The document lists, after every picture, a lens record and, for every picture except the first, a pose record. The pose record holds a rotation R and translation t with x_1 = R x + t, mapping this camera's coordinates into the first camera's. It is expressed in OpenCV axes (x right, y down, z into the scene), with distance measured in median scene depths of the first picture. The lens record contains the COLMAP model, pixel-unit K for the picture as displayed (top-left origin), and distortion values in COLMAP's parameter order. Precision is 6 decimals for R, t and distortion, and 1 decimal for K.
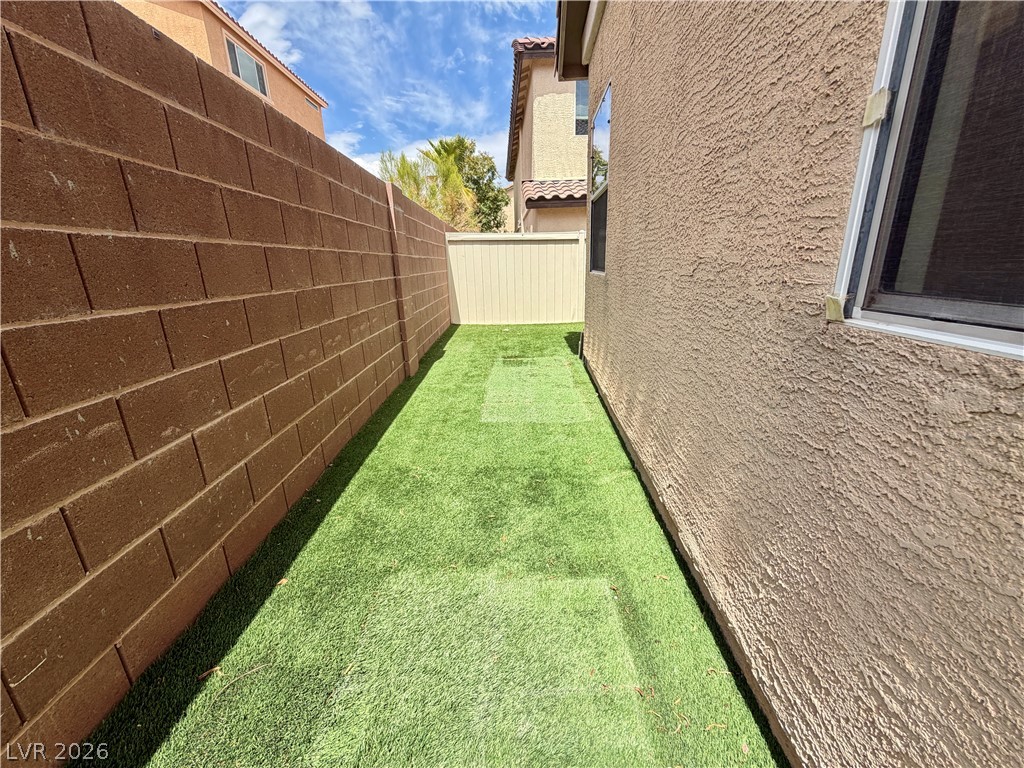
lens RADIAL K [[410.0, 0, 507.3], [0, 410.0, 385.5], [0, 0, 1]] dist [-0.000369, -0.000131]
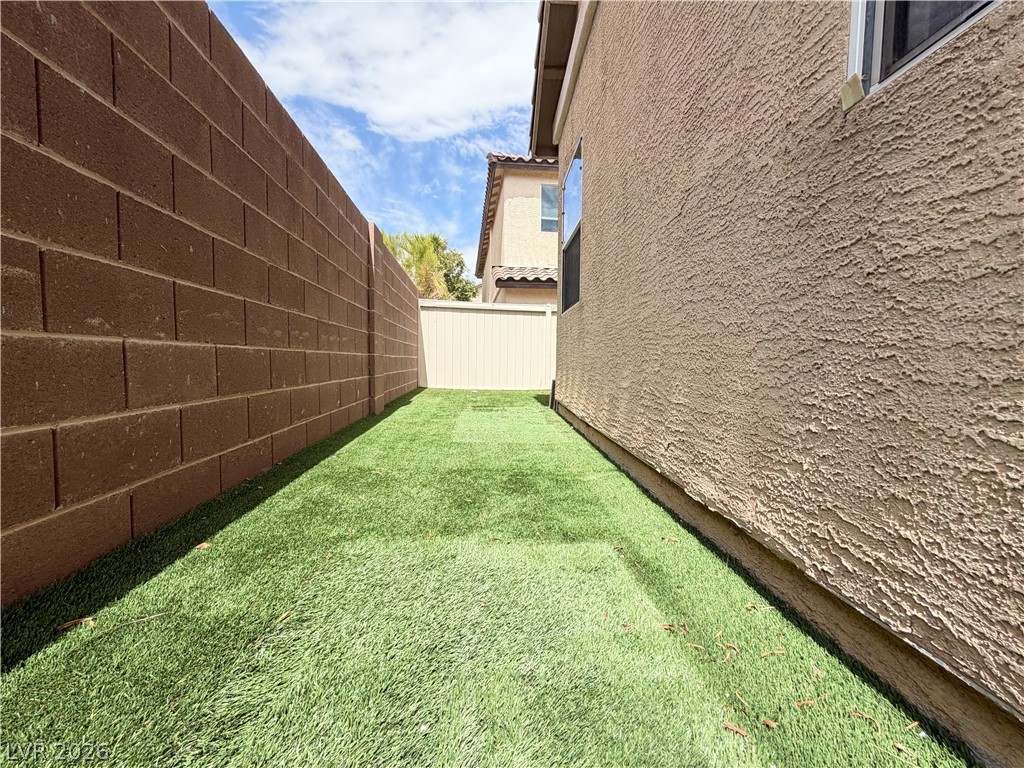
lens RADIAL K [[410.0, 0, 507.3], [0, 410.0, 385.5], [0, 0, 1]] dist [-0.000369, -0.000131]
pose [[0.995367, 0.037114, 0.088700, -0.042802], [-0.015633, 0.972693, -0.231566, 0.285120], [-0.094872, 0.229107, 0.968767, 0.097878]]
